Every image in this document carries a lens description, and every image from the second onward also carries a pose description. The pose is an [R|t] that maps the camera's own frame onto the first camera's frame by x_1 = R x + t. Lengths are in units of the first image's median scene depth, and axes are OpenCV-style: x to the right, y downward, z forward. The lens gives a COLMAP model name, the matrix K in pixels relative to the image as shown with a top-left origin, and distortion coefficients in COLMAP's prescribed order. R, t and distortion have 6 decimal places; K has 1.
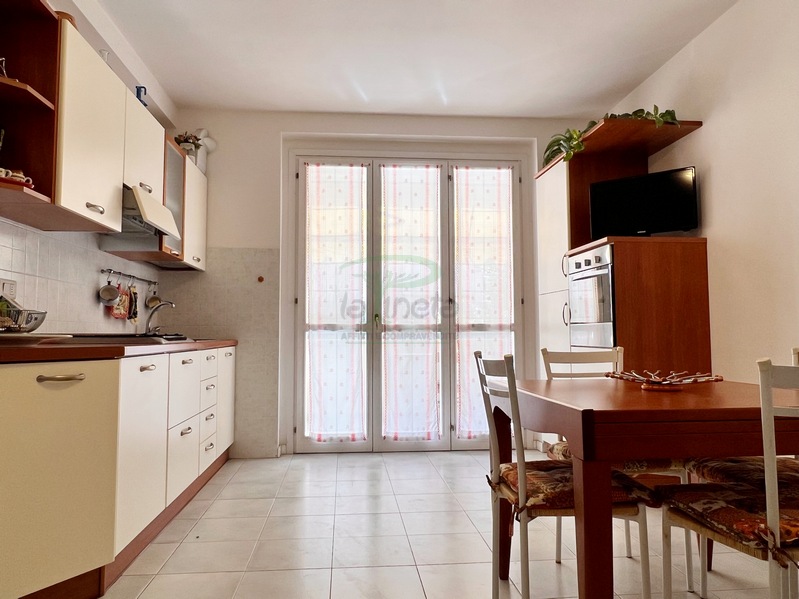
lens RADIAL K [[576.4, 0, 395.8], [0, 576.4, 296.8], [0, 0, 1]] dist [-0.000493, 0.002241]
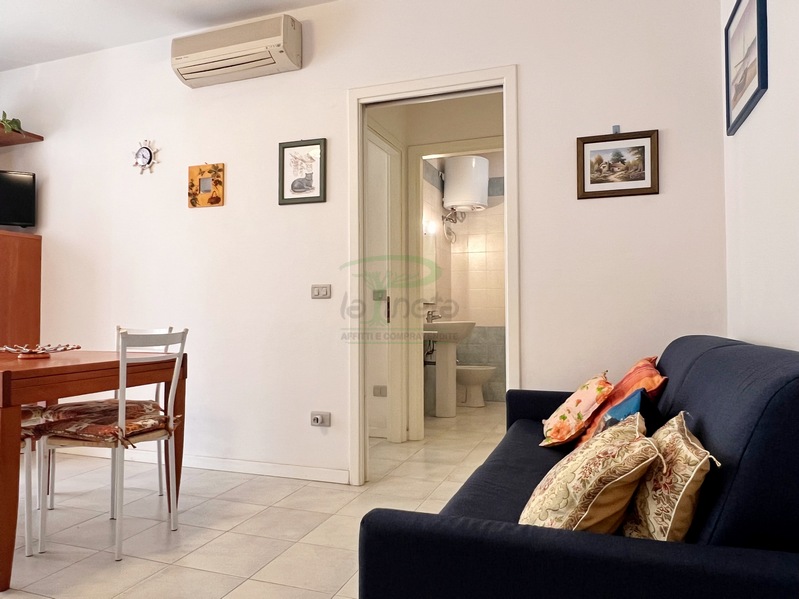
lens RADIAL K [[576.4, 0, 398.3], [0, 576.4, 298.7], [0, 0, 1]] dist [-0.000493, 0.002241]
pose [[0.426268, 0.027307, 0.904185, -0.215645], [-0.059843, 0.998206, -0.001934, -0.013201], [-0.902615, -0.053284, 0.427137, -0.179490]]
